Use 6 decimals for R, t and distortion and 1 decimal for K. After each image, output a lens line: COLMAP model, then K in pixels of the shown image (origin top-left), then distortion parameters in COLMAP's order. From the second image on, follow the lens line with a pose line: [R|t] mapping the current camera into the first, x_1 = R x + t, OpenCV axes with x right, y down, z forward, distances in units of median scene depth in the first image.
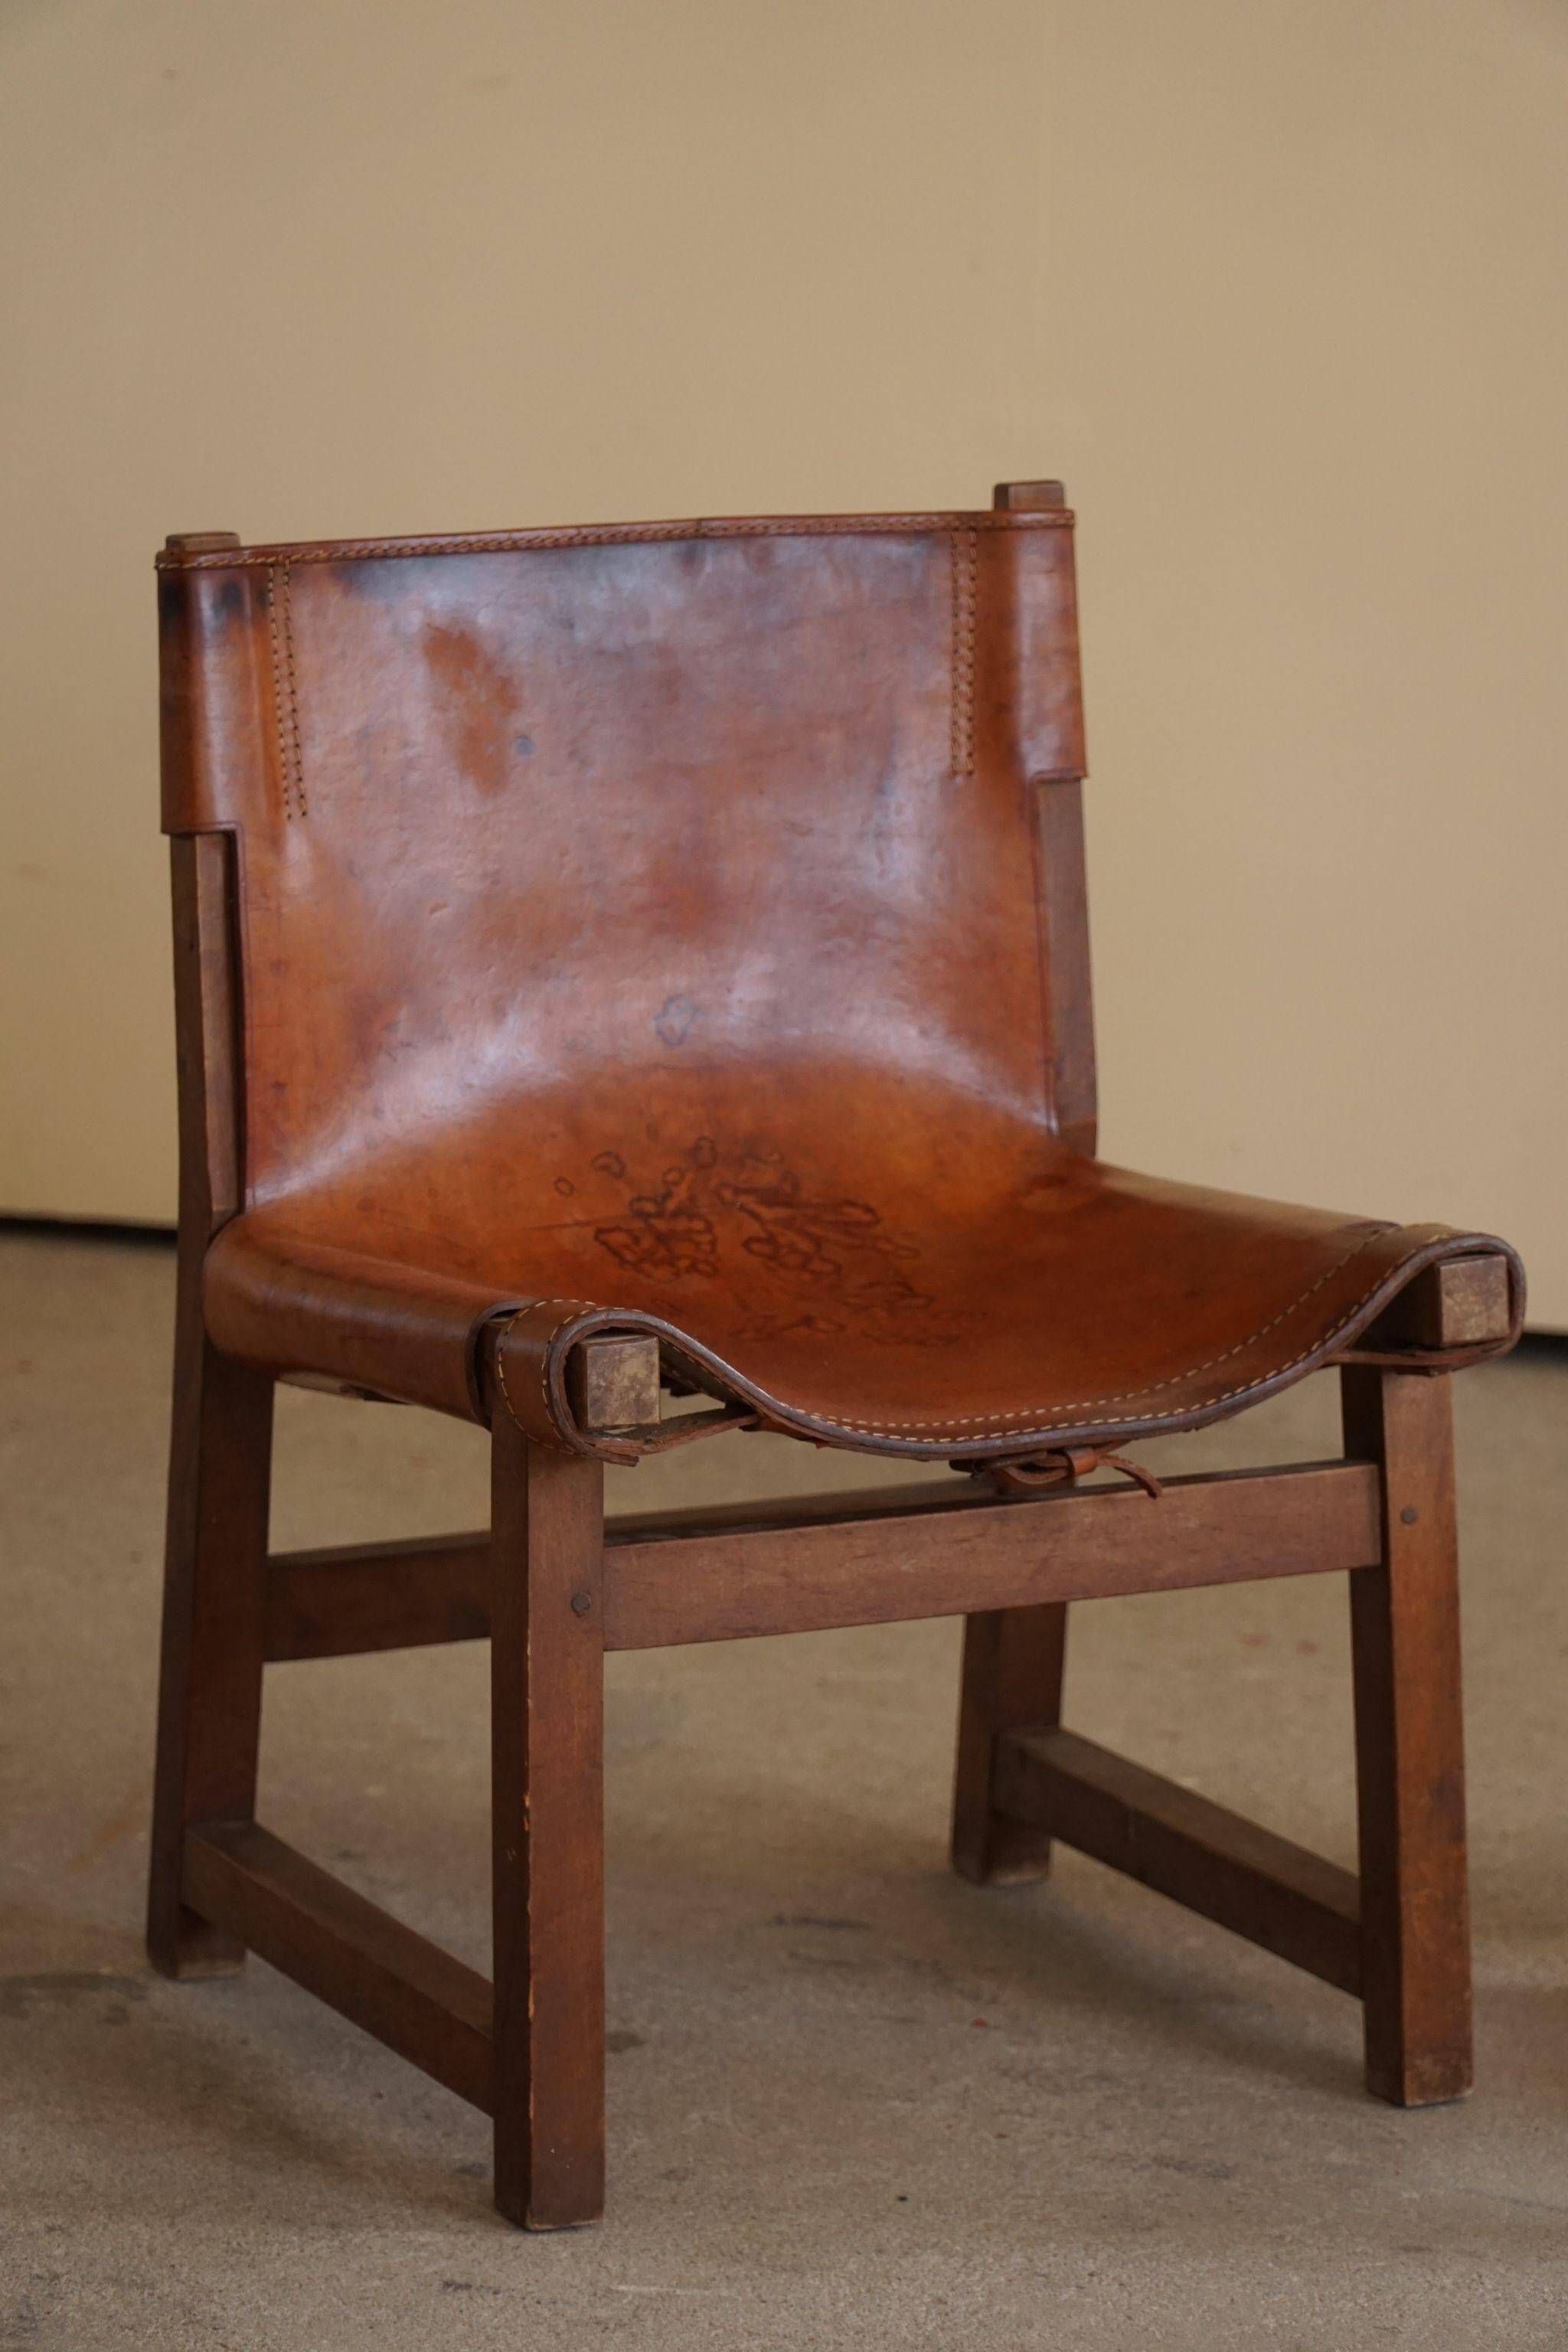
lens RADIAL K [[12106.3, 0, 783.8], [0, 12106.3, 1275.6], [0, 0, 1]] dist [-1.386430, 0.000000]
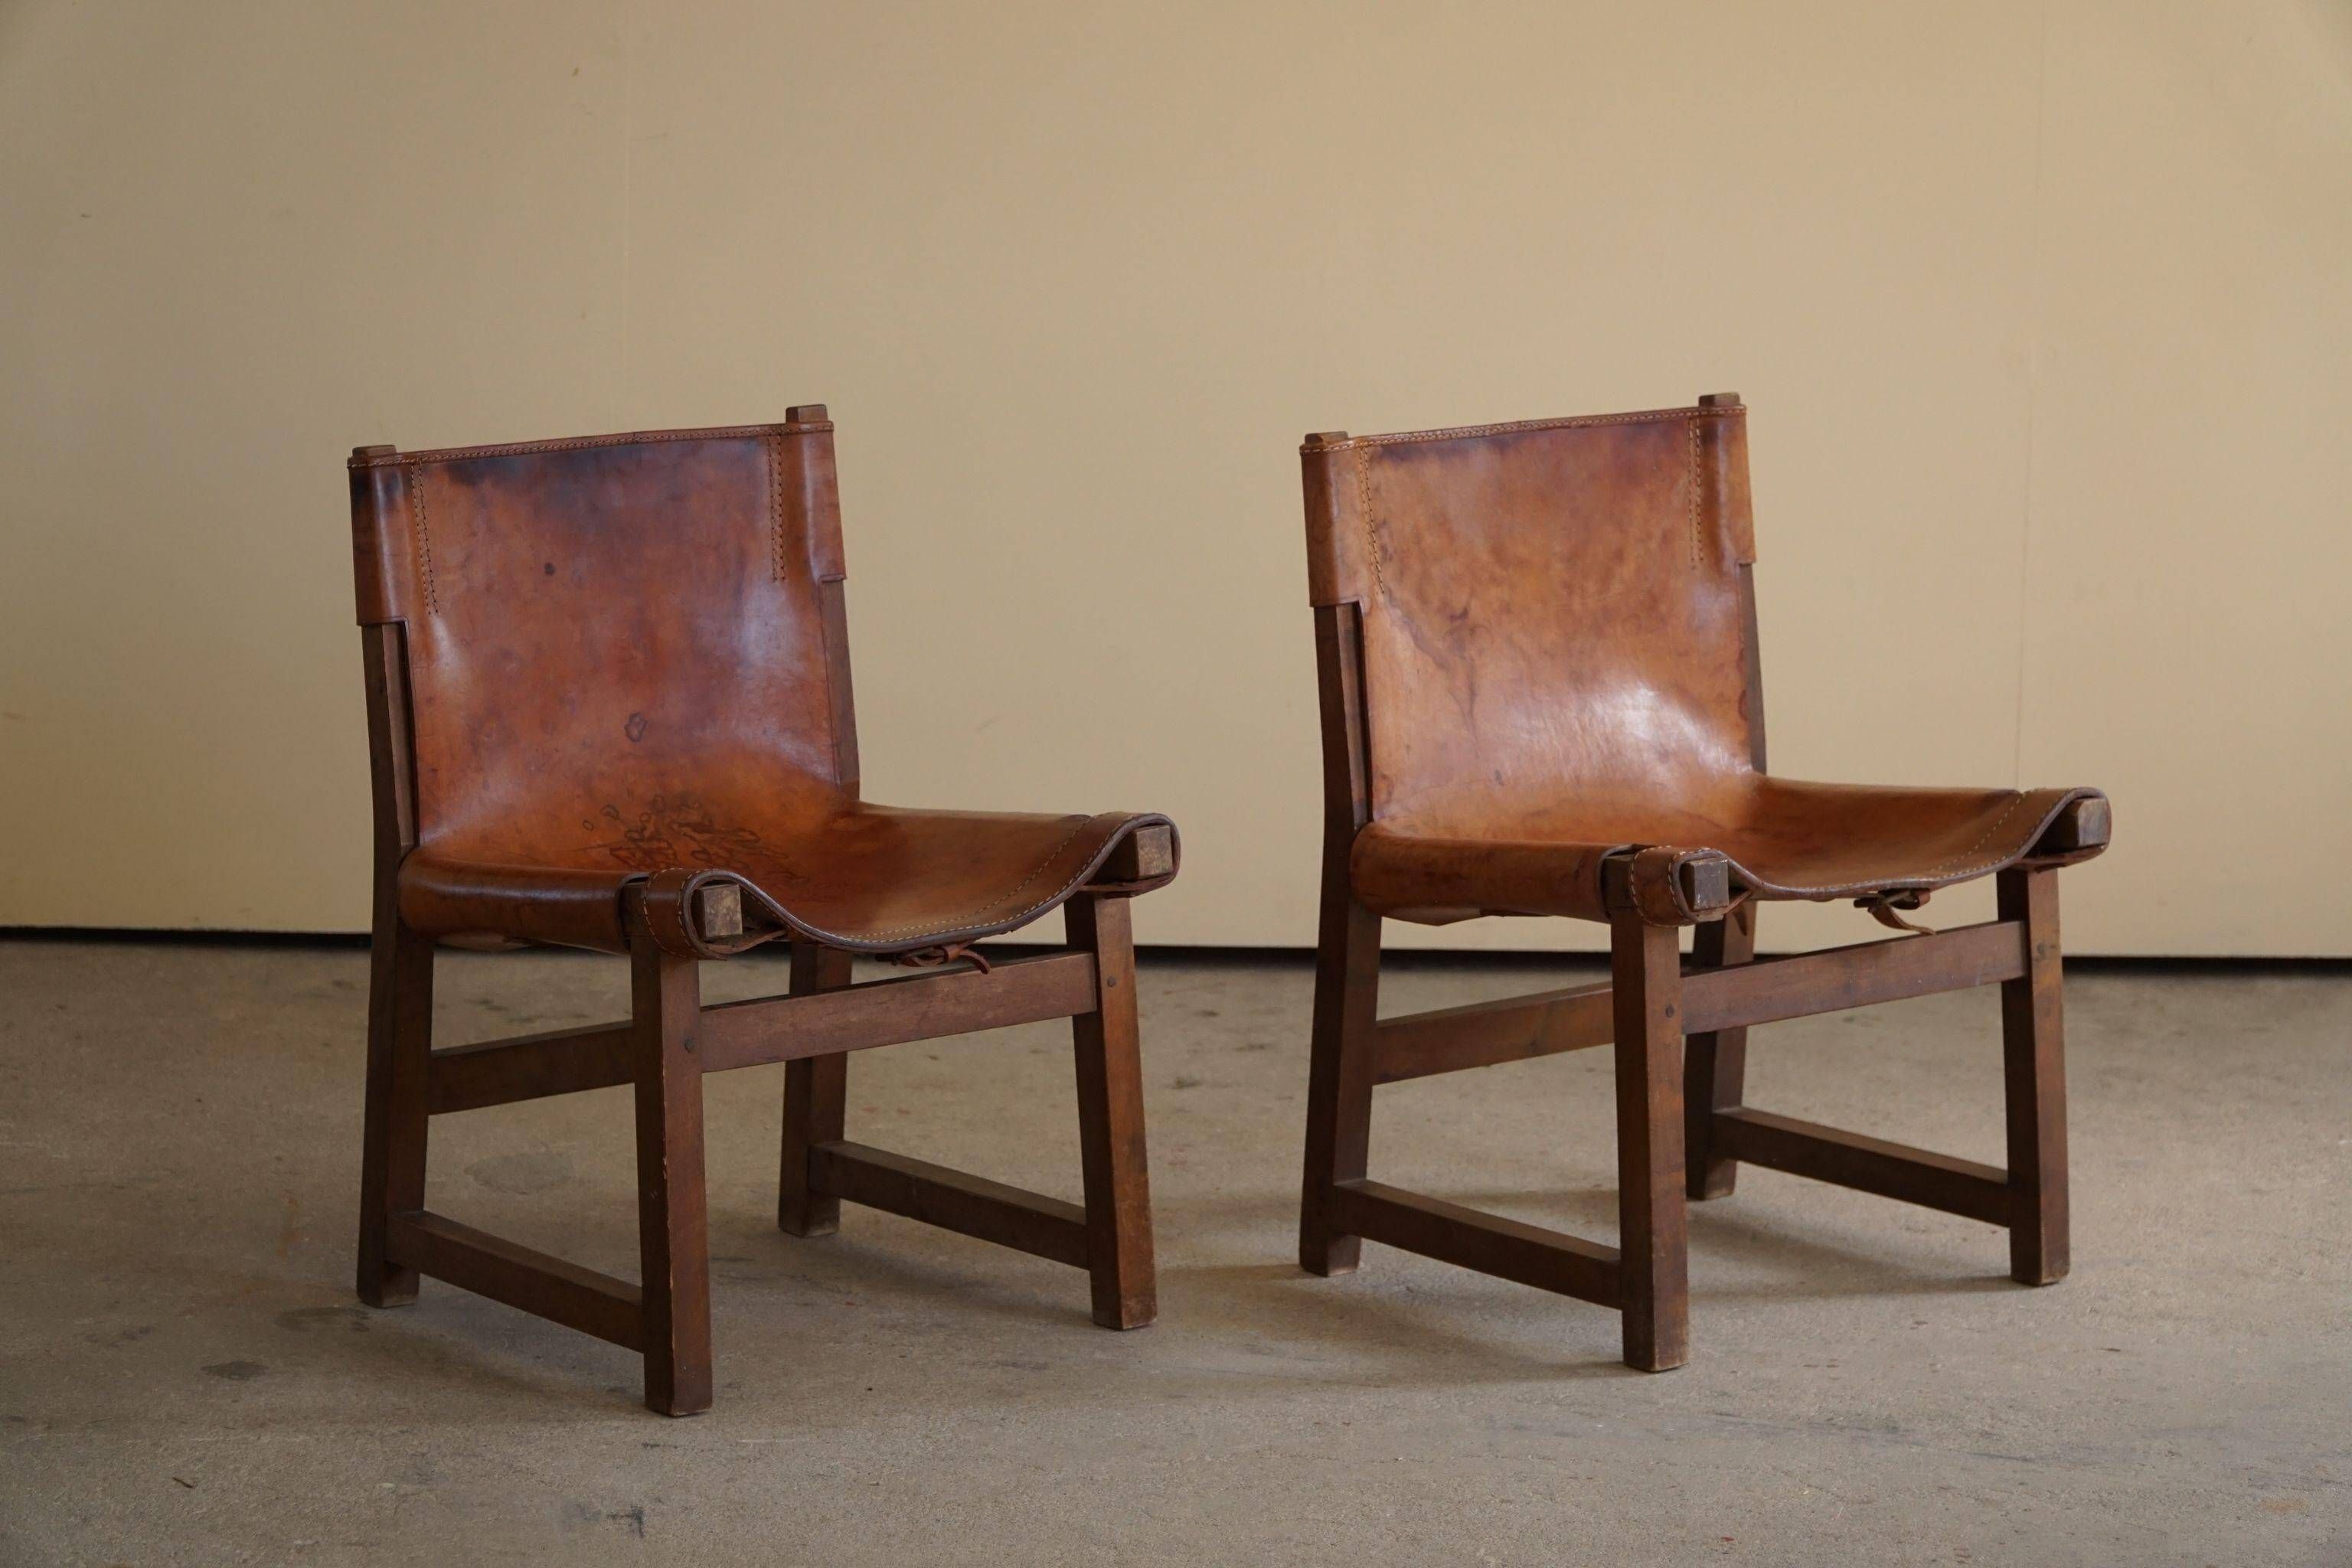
lens RADIAL K [[8622.1, 0, 1229.0], [0, 8622.1, 649.3], [0, 0, 1]] dist [-0.515989, 0.000000]
pose [[0.971056, -0.047239, 0.234135, -0.216168], [0.062951, 0.996206, -0.060091, 0.047108], [-0.230408, 0.073090, 0.970345, -0.203724]]
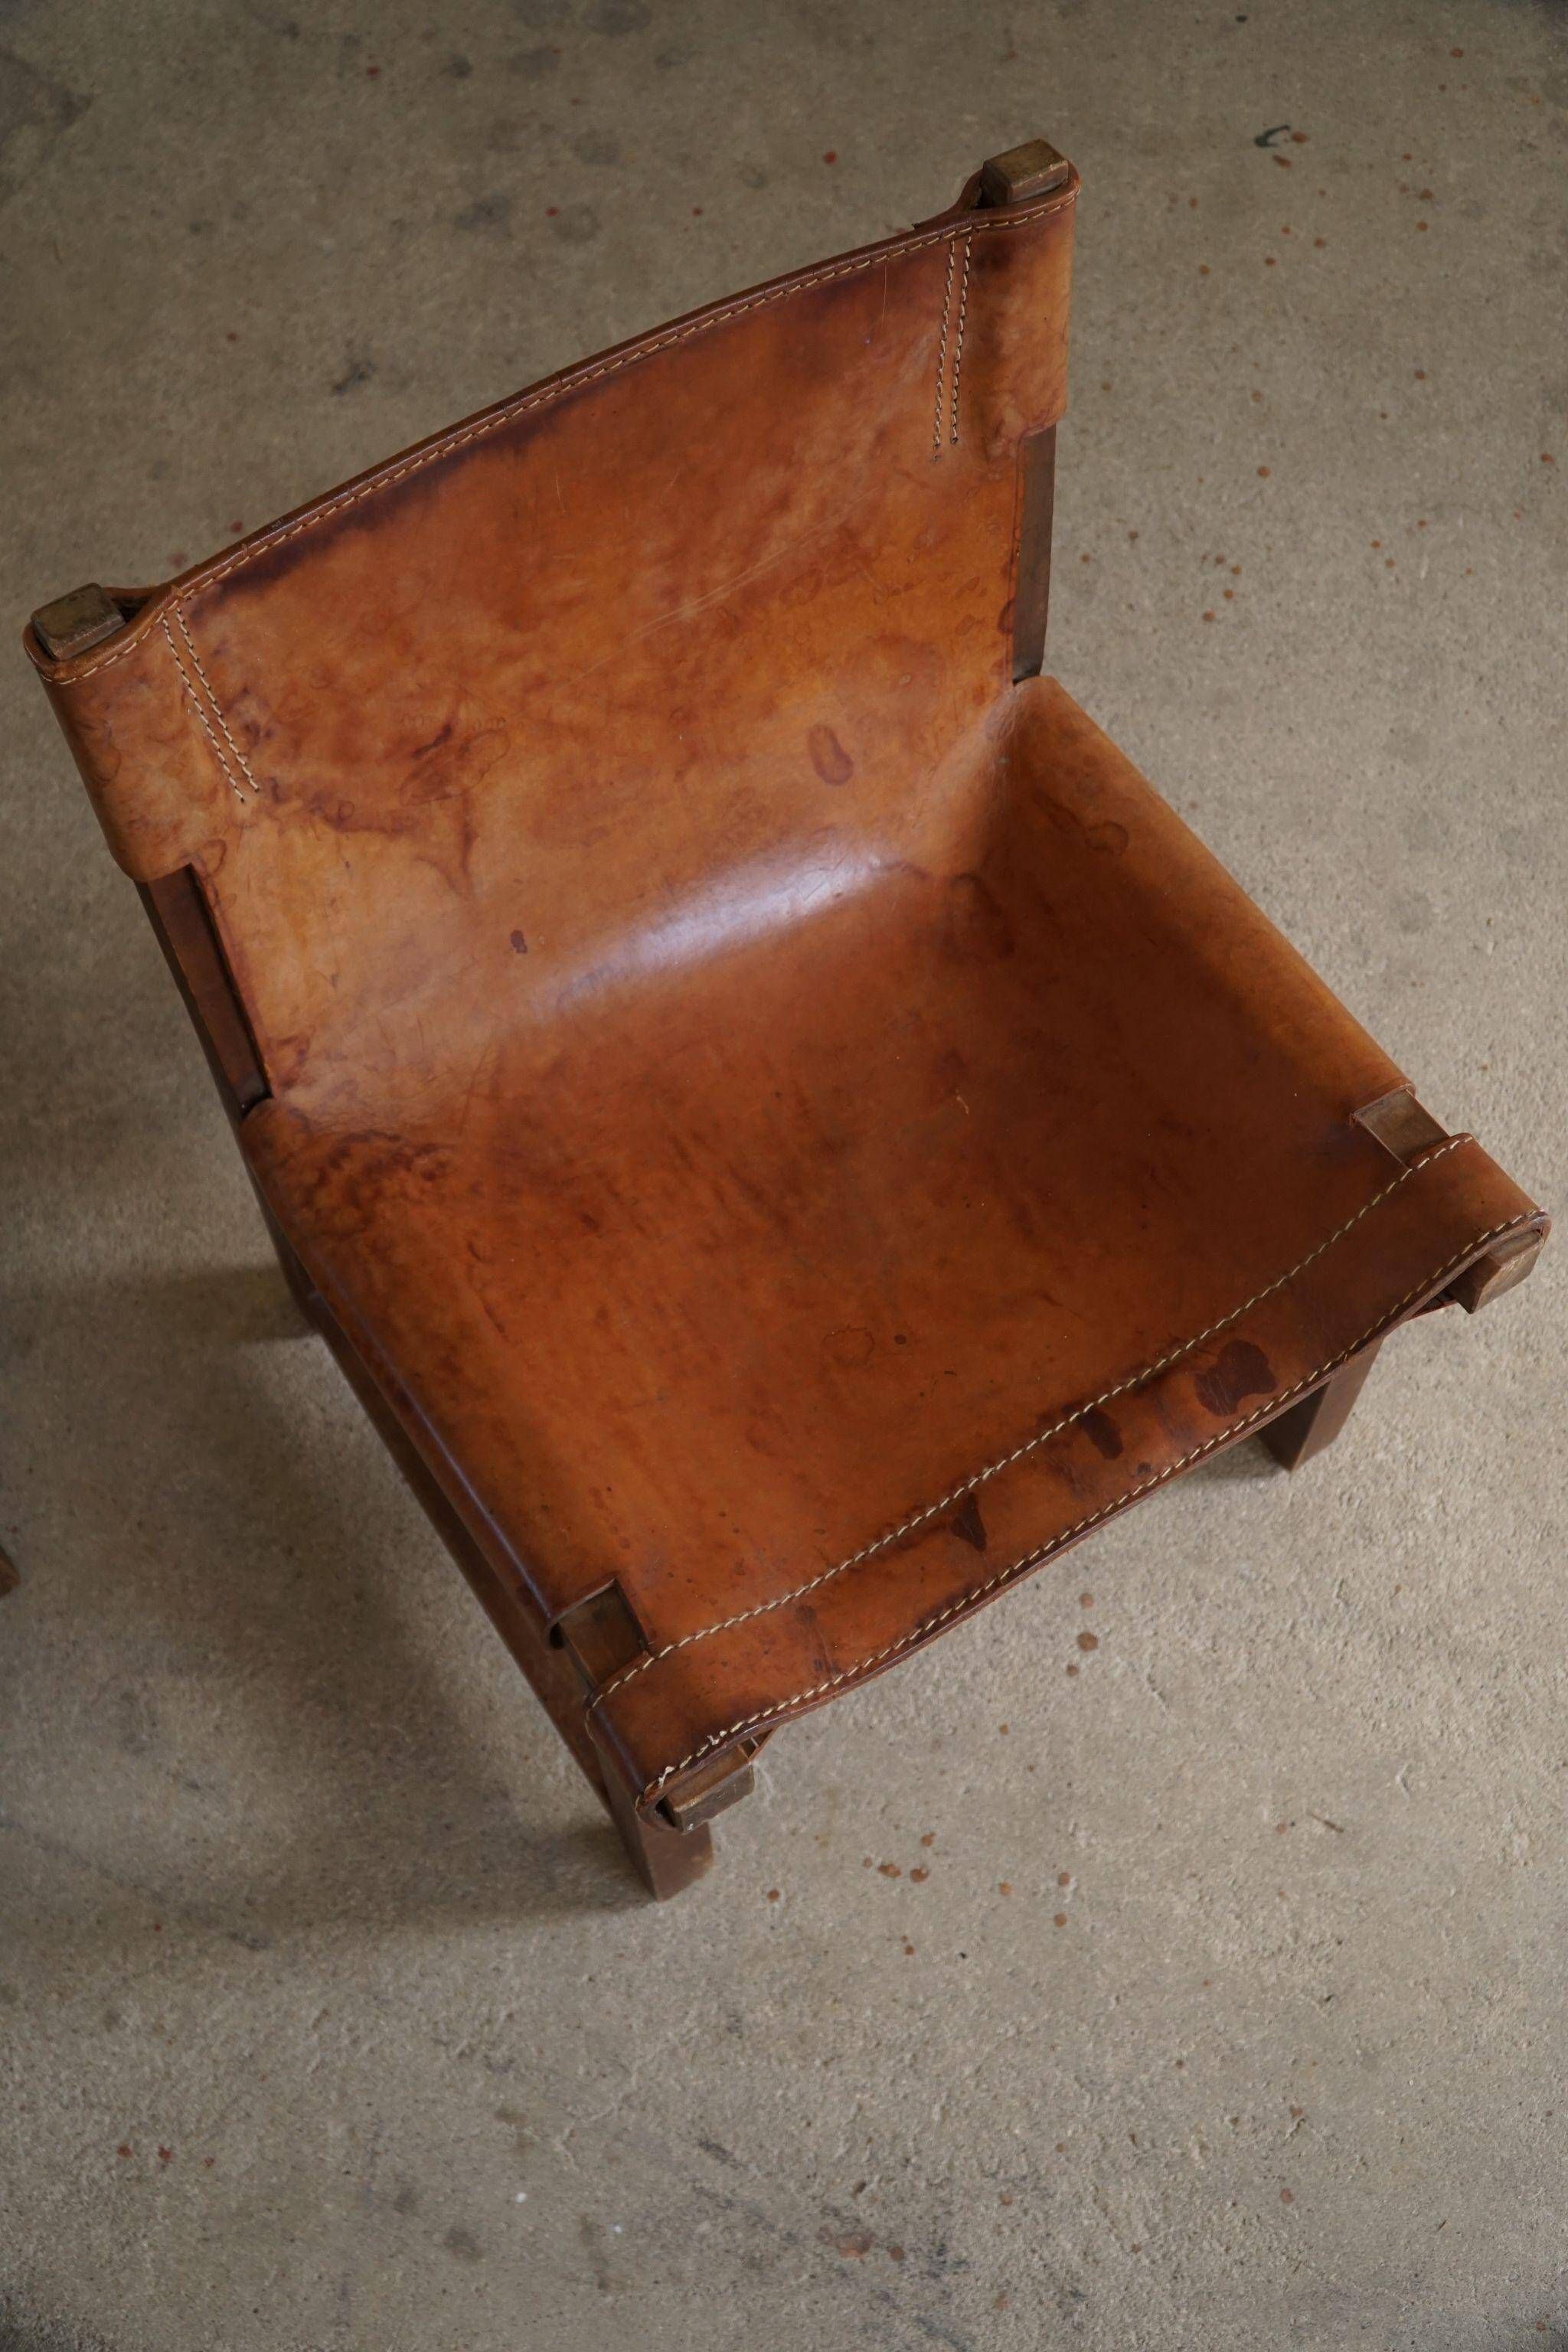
lens RADIAL K [[2745.6, 0, 763.0], [0, 2745.6, 1188.4], [0, 0, 1]] dist [0.015051, 0.000000]
pose [[0.994863, -0.094774, 0.035581, 0.127261], [0.027154, 0.588419, 0.808100, -0.184373], [-0.097524, -0.802982, 0.587970, 0.856309]]
